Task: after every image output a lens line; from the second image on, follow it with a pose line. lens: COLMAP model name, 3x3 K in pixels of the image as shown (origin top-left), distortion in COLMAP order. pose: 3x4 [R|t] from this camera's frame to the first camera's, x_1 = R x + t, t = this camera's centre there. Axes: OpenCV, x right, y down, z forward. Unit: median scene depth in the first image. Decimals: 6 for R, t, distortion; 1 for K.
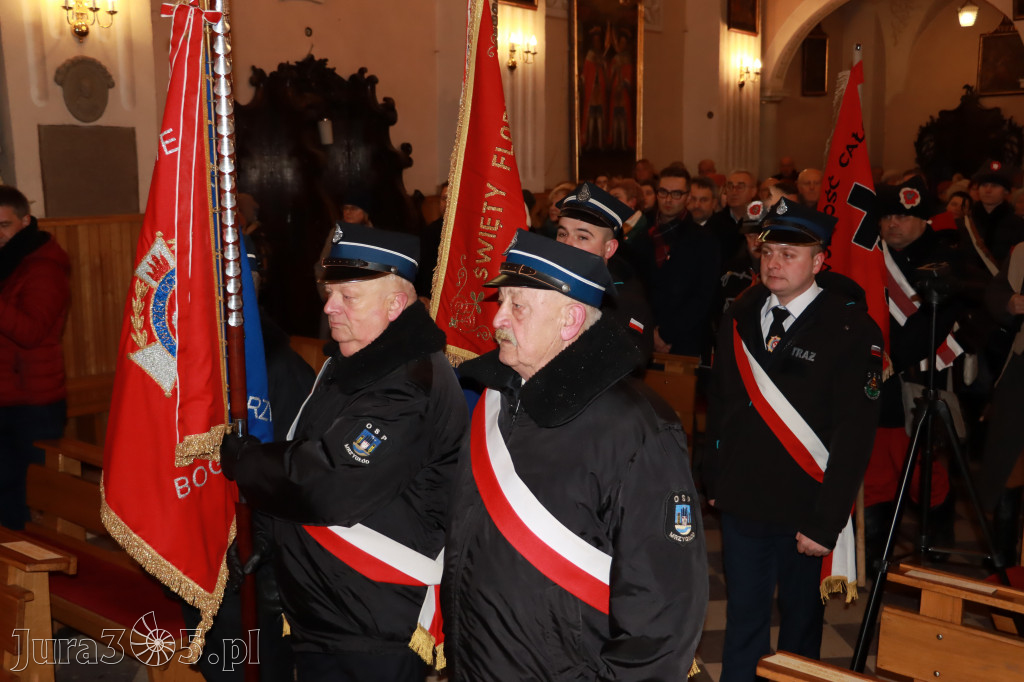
lens RADIAL K [[1152.4, 0, 507.5], [0, 1152.4, 345.6], [0, 0, 1]] dist [-0.071717, 0.273988]
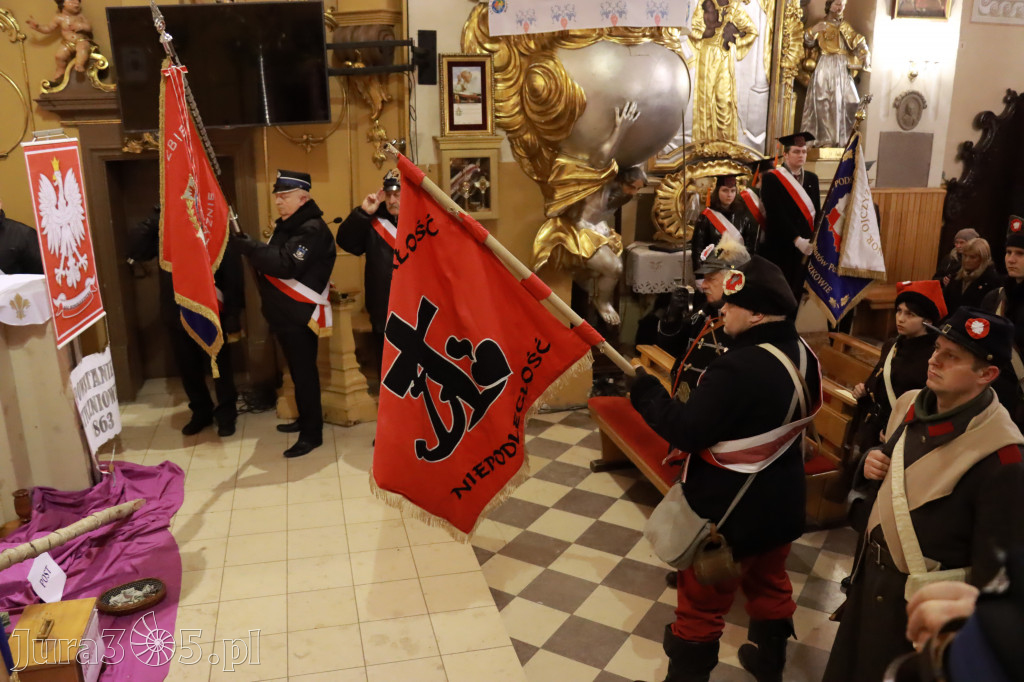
lens RADIAL K [[848.8, 0, 511.9], [0, 848.8, 338.3], [0, 0, 1]] dist [-0.184134, 0.168881]
pose [[0.811939, 0.167871, -0.559084, -0.087808], [-0.103376, 0.983970, 0.145318, -0.010014], [0.574516, -0.060193, 0.816277, -0.196670]]
